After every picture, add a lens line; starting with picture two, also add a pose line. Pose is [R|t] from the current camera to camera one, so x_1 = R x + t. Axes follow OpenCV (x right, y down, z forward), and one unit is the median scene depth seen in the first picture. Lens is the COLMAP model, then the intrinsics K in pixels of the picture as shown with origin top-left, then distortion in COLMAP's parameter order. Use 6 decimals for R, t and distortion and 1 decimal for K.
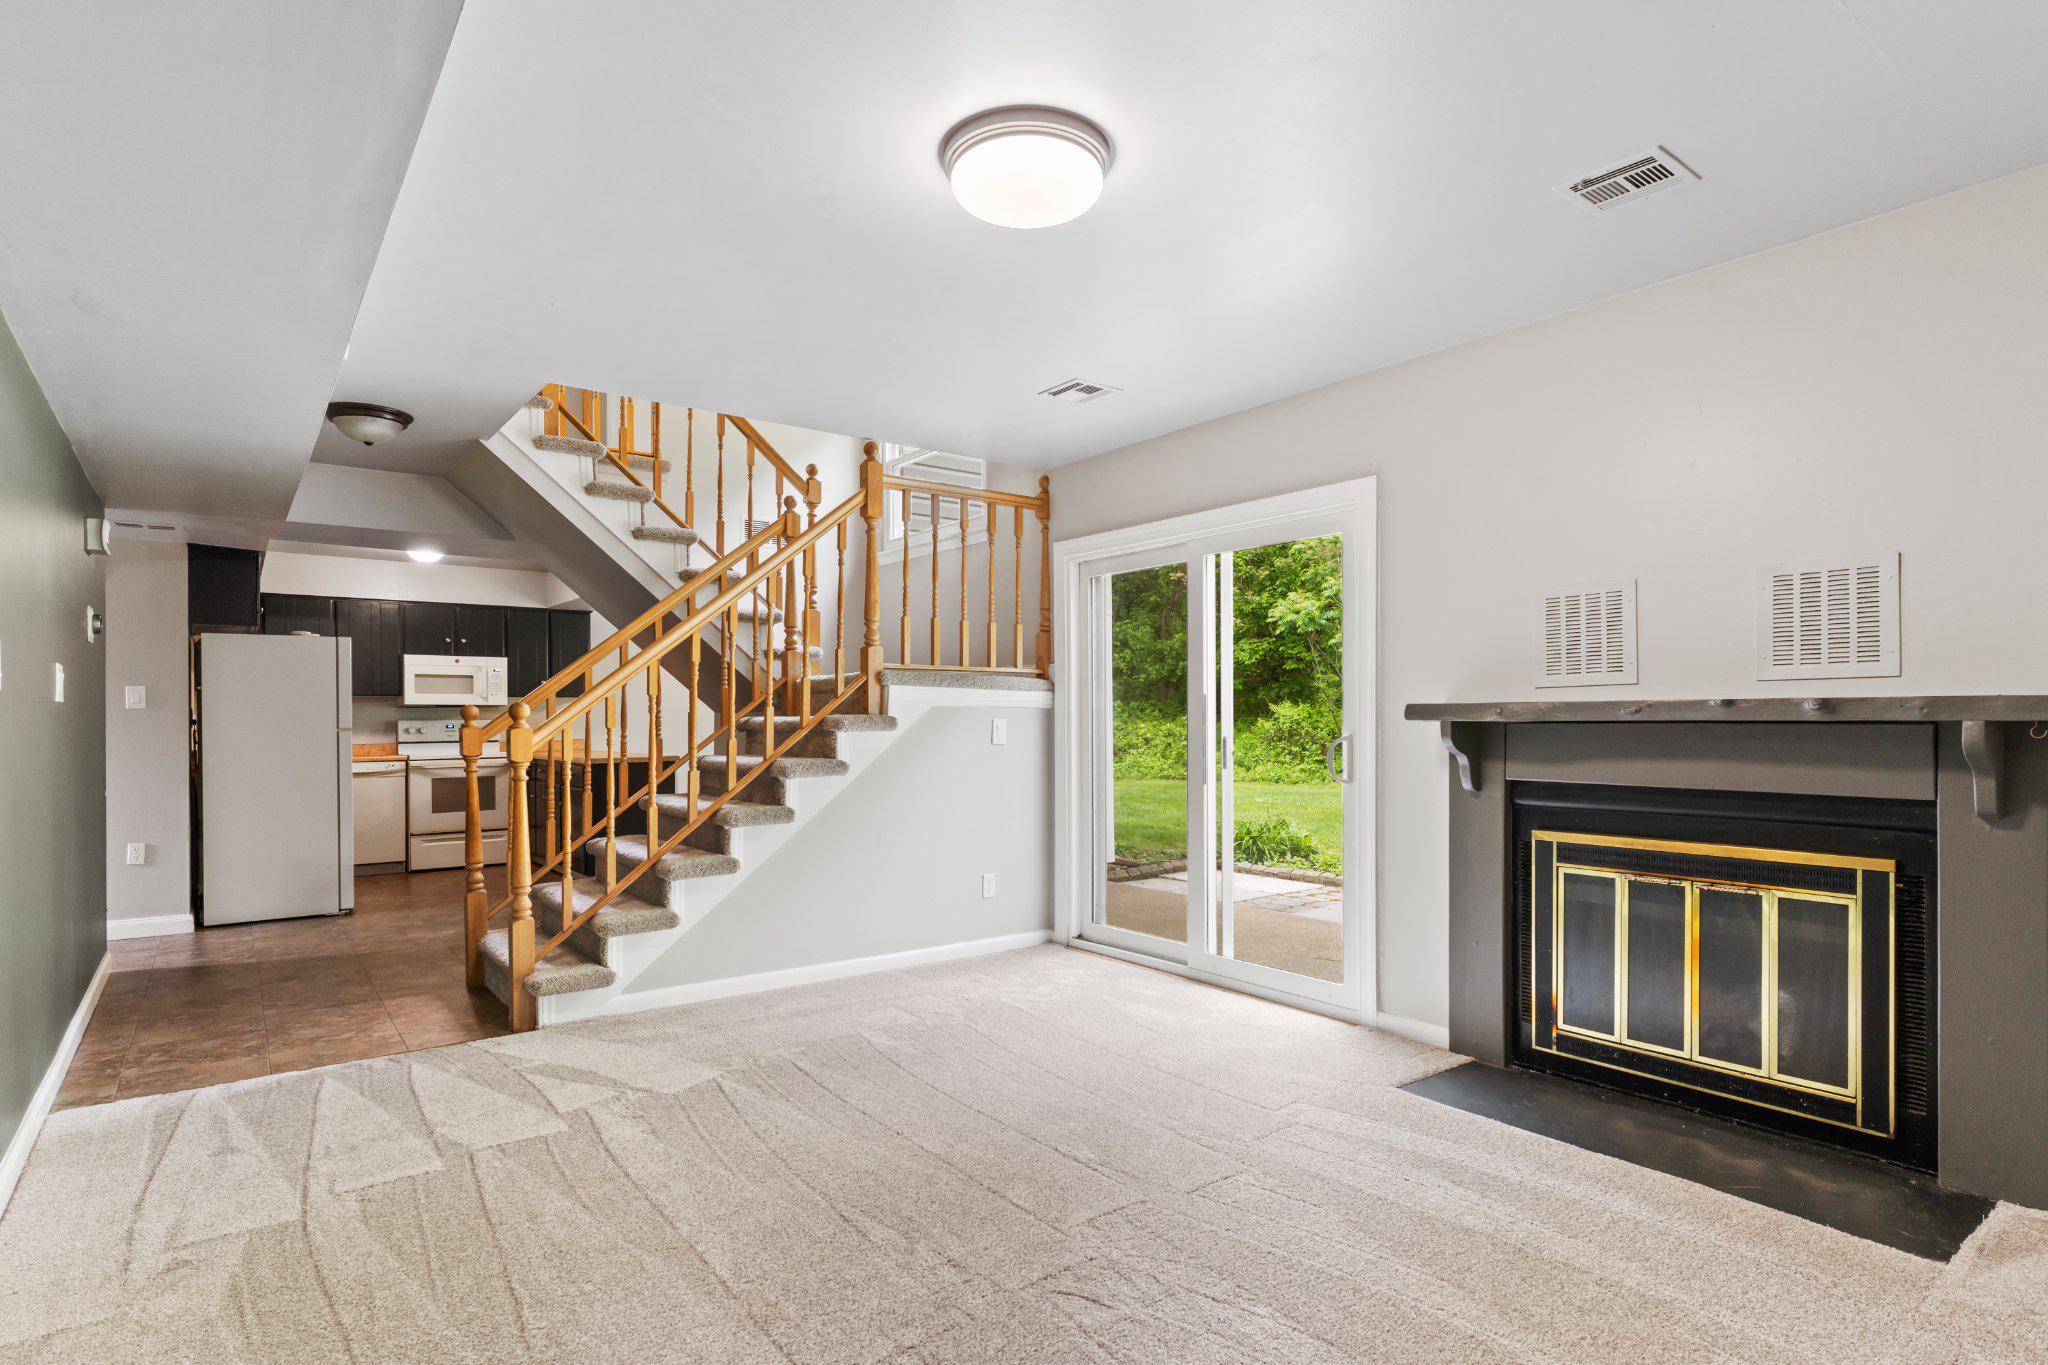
lens RADIAL K [[1055.1, 0, 1020.1], [0, 1055.1, 727.0], [0, 0, 1]] dist [-0.002405, 0.000606]
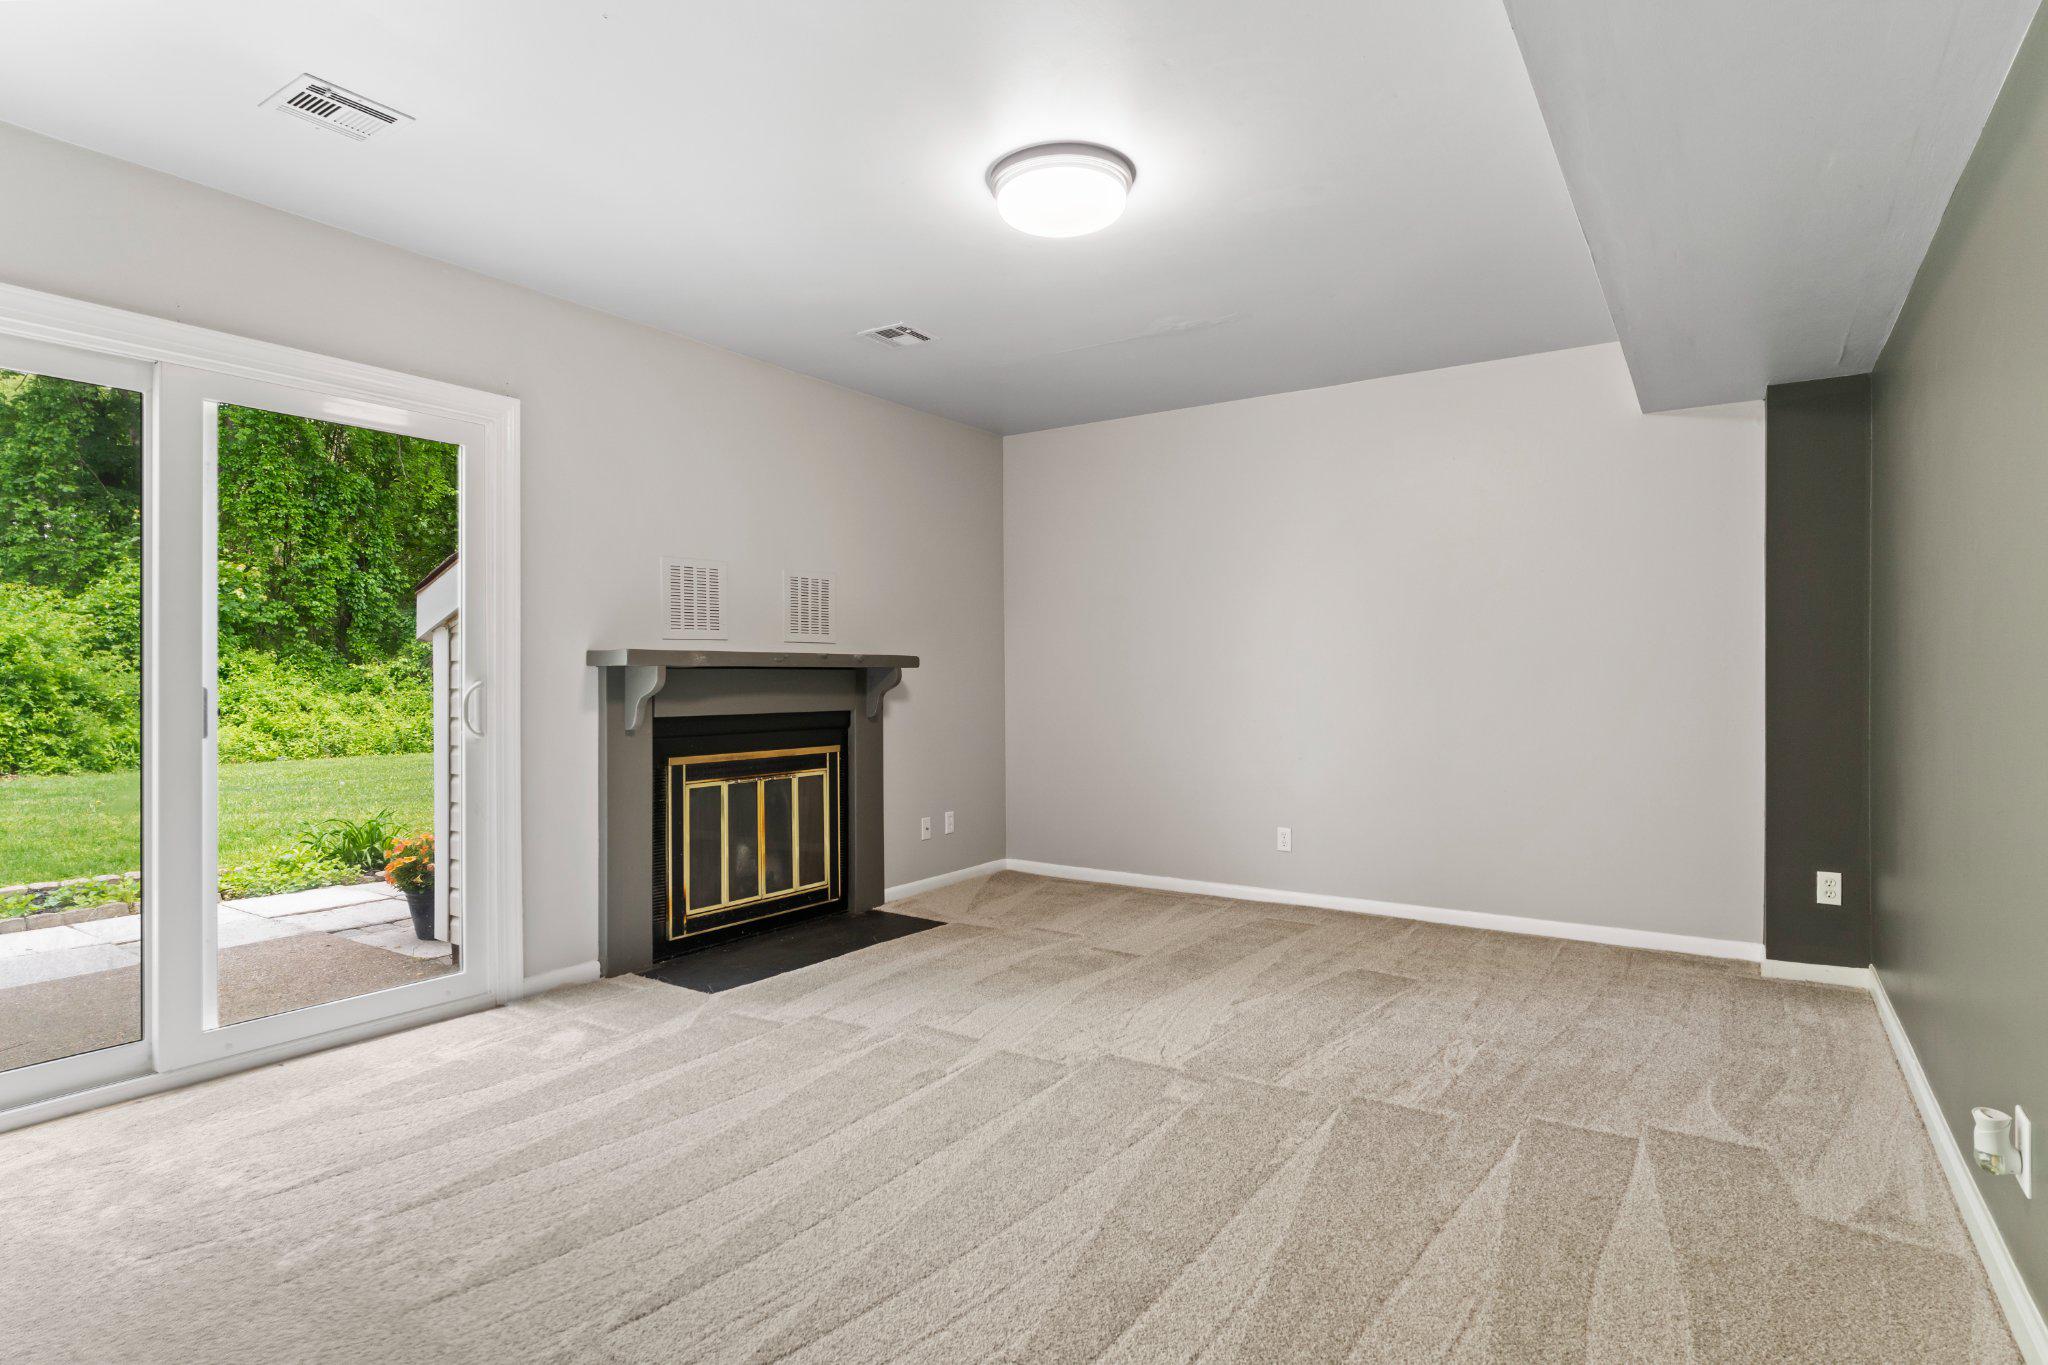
lens RADIAL K [[1055.1, 0, 1028.2], [0, 1055.1, 675.3], [0, 0, 1]] dist [-0.002405, 0.000606]
pose [[-0.321622, 0.004919, 0.946855, -0.832513], [0.007360, 0.999969, -0.002695, 0.011315], [-0.946839, 0.006102, -0.321649, 1.069749]]
